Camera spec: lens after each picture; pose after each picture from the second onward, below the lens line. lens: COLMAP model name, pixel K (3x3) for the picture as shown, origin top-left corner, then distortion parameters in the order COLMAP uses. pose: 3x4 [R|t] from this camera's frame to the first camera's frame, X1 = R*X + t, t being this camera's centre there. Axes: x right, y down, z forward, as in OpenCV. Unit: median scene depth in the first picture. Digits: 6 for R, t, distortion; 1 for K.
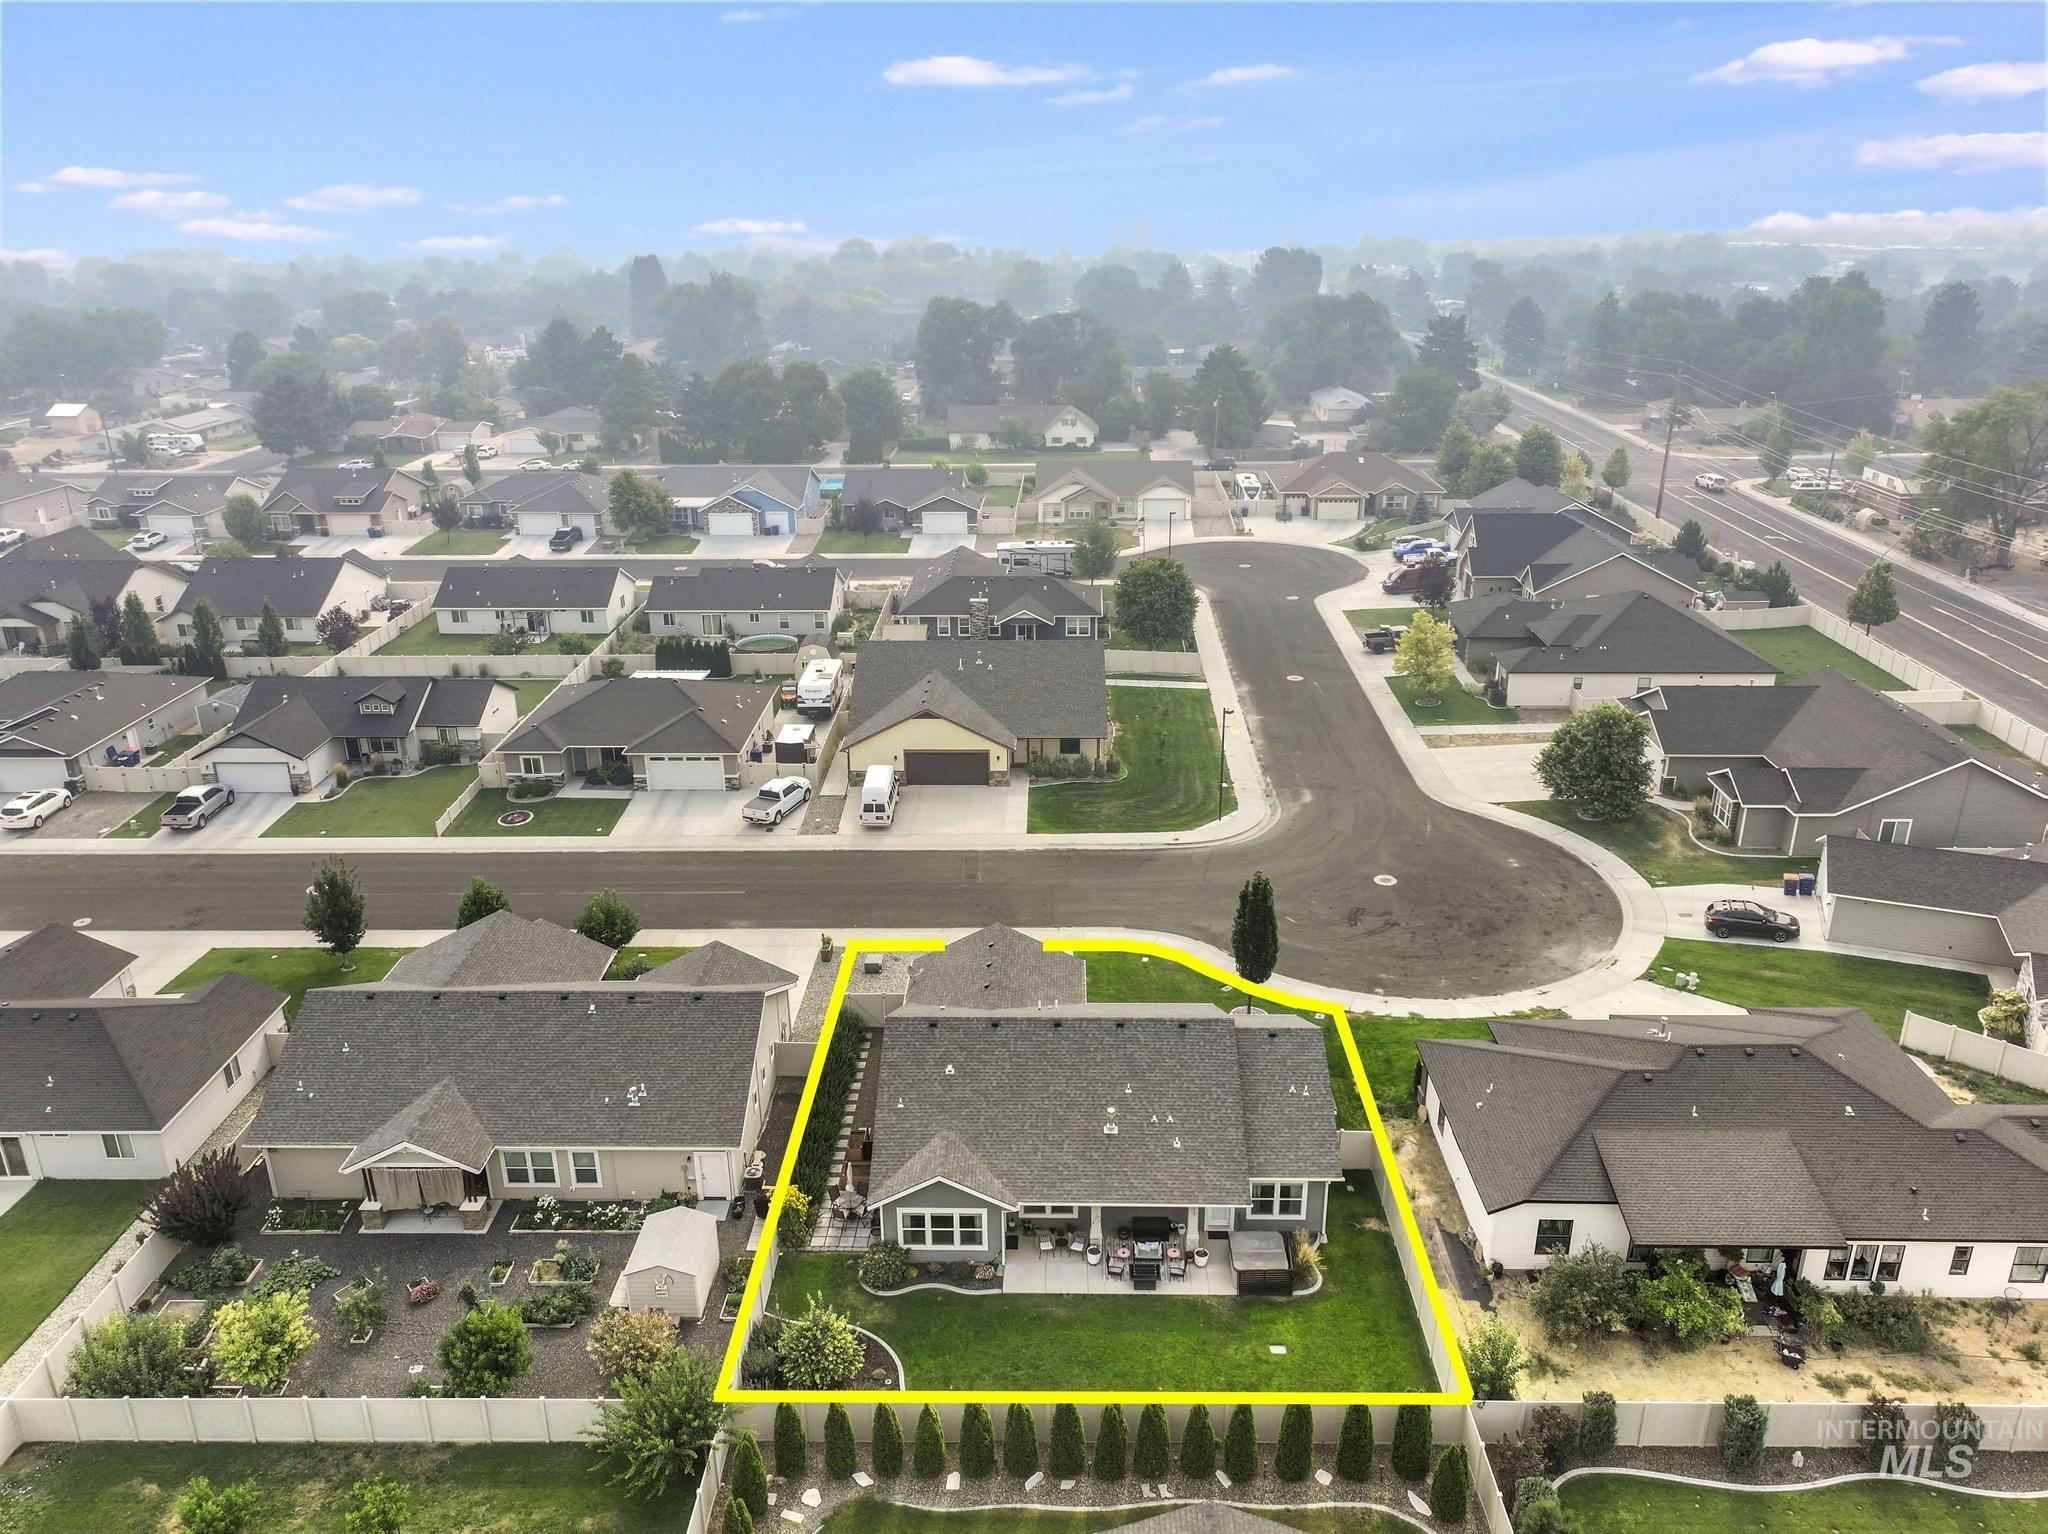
lens RADIAL K [[1443.6, 0, 1032.0], [0, 1443.6, 760.8], [0, 0, 1]] dist [0.006565, 0.003414]
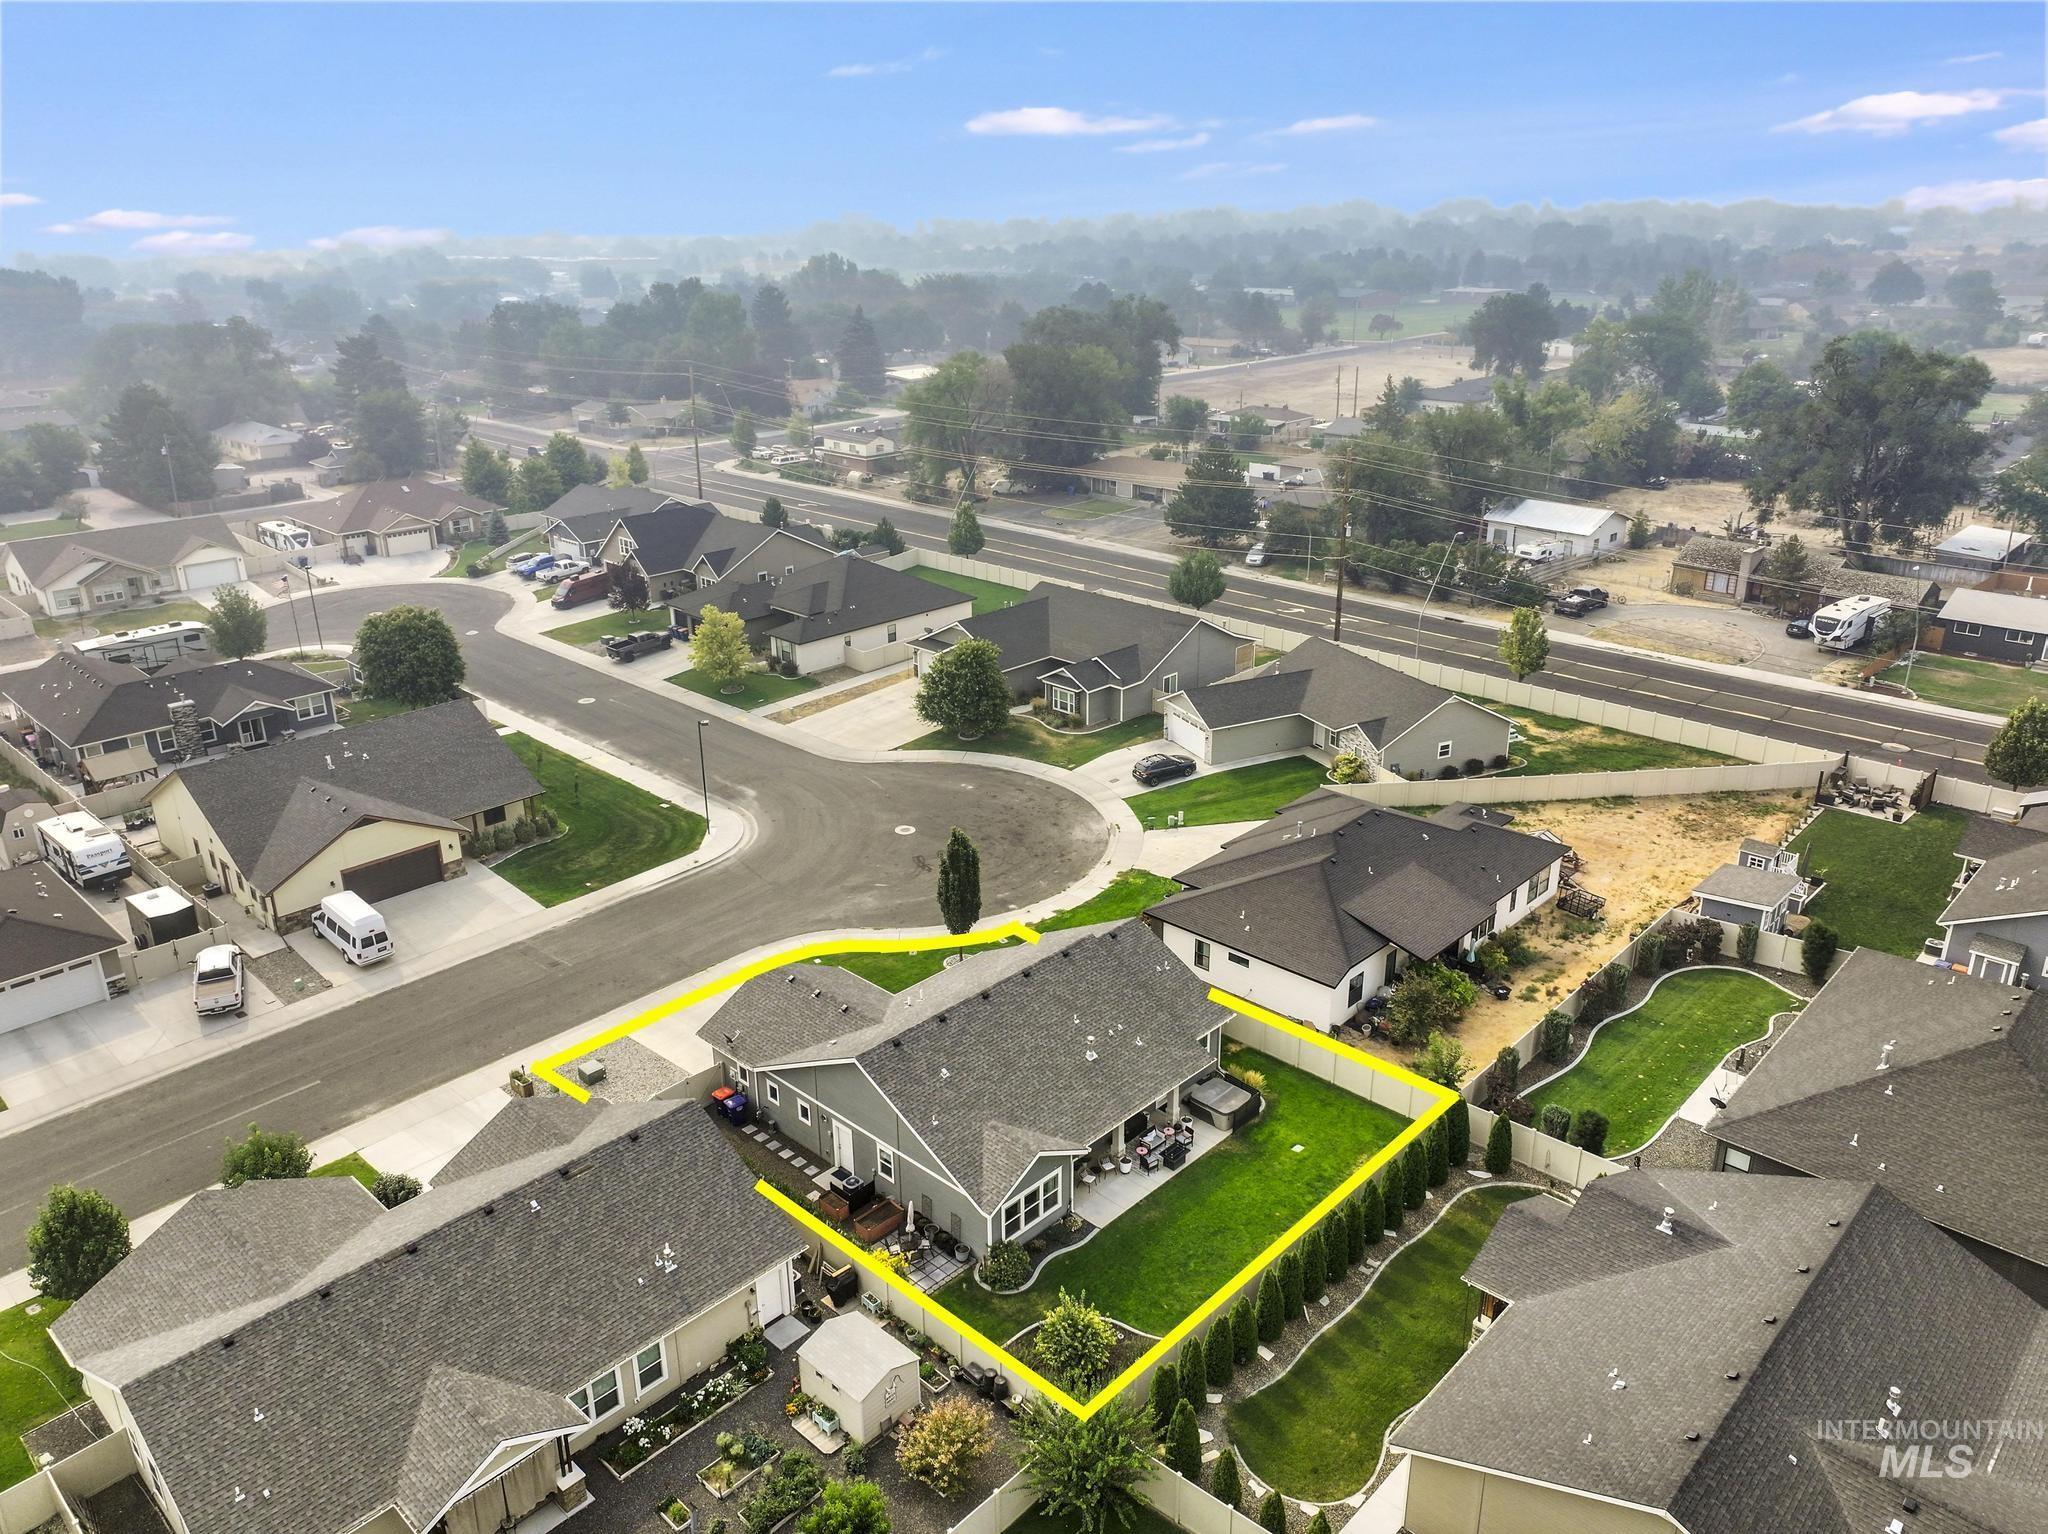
lens RADIAL K [[1462.0, 0, 1007.8], [0, 1462.0, 730.1], [0, 0, 1]] dist [0.006933, 0.005546]
pose [[0.681418, -0.246098, 0.689279, -0.407971], [0.267972, 0.960269, 0.077936, -0.050876], [-0.681073, 0.131600, 0.720292, 0.122345]]
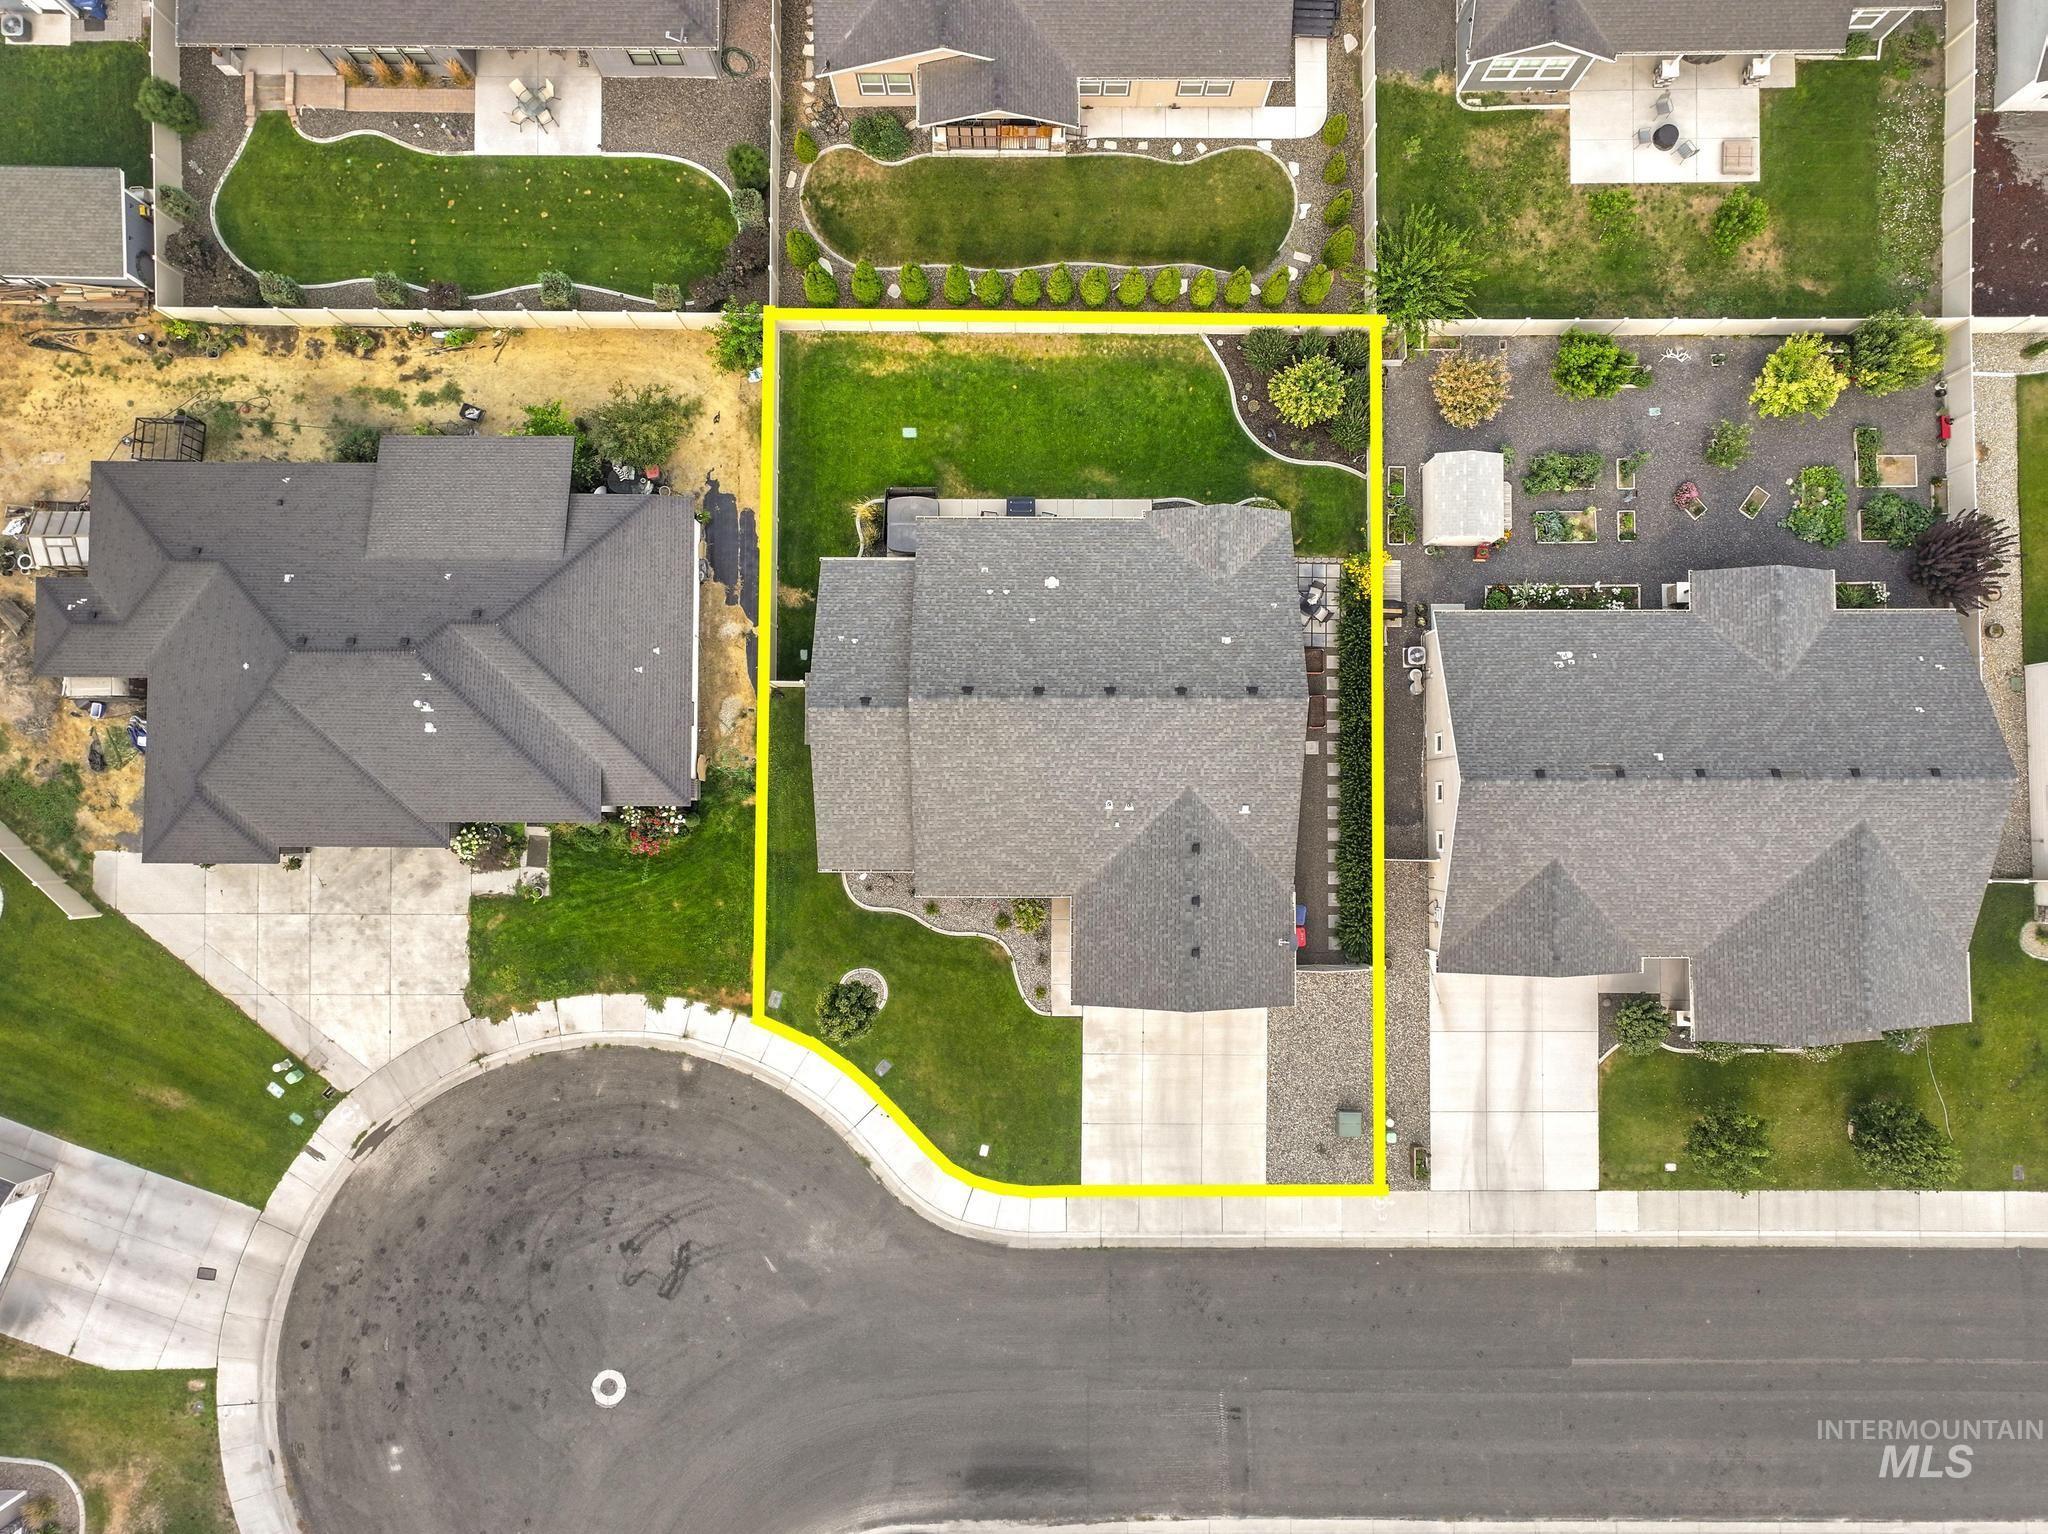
lens RADIAL K [[1443.6, 0, 1032.0], [0, 1443.6, 760.8], [0, 0, 1]] dist [0.006565, 0.003414]
pose [[-0.999789, 0.019233, 0.007248, 0.036838], [0.000714, -0.319903, 0.947450, -0.409871], [0.020540, 0.947255, 0.319822, 0.471400]]
